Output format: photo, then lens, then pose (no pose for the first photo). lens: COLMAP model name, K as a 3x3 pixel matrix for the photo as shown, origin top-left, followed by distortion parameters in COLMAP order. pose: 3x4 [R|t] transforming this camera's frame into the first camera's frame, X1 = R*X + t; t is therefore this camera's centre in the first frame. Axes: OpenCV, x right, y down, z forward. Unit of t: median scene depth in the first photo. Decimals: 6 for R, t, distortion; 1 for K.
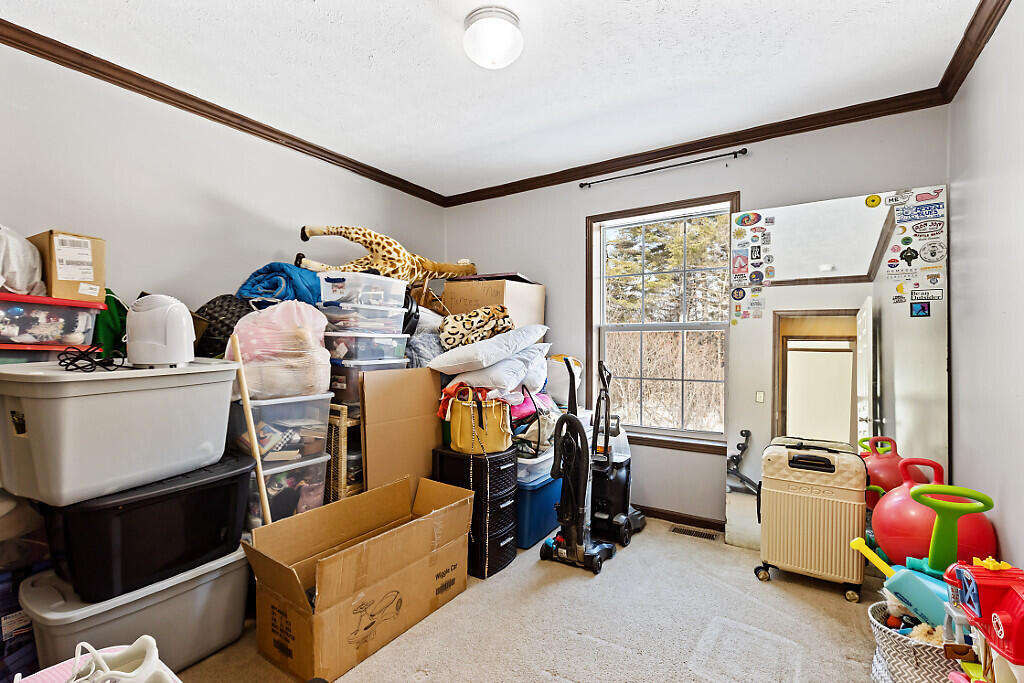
lens RADIAL K [[458.6, 0, 506.3], [0, 458.6, 341.6], [0, 0, 1]] dist [-0.004091, -0.000189]
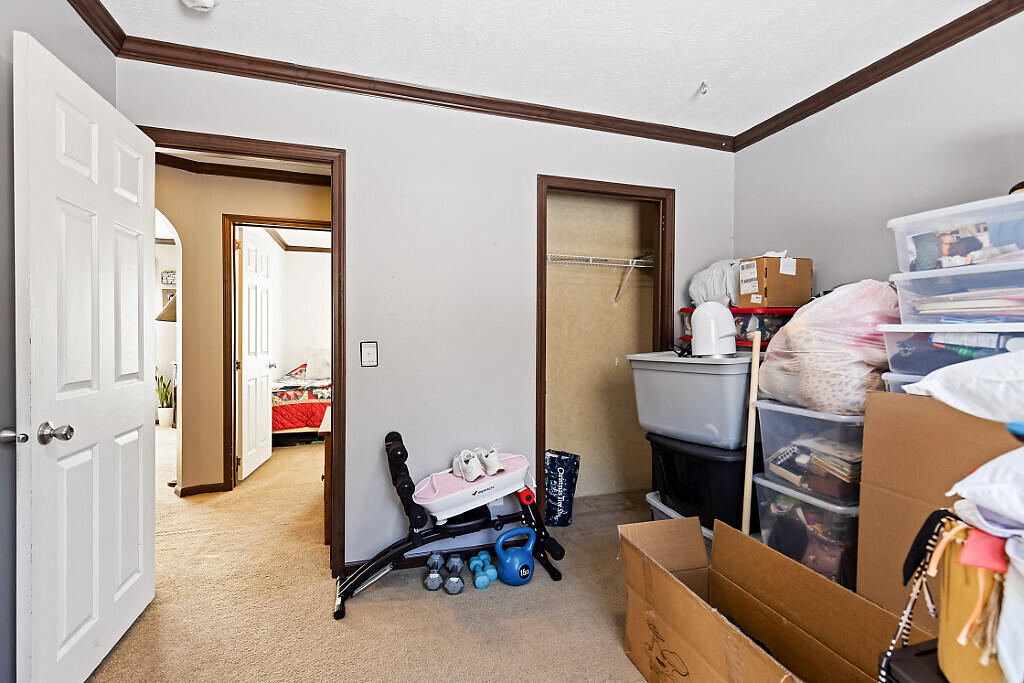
lens RADIAL K [[474.2, 0, 512.2], [0, 474.2, 332.0], [0, 0, 1]] dist [-0.000424, -0.000386]
pose [[-0.638045, -0.014644, -0.769860, 0.579996], [-0.012921, 0.999882, -0.008311, 0.001718], [0.769891, 0.004645, -0.638159, 1.338975]]
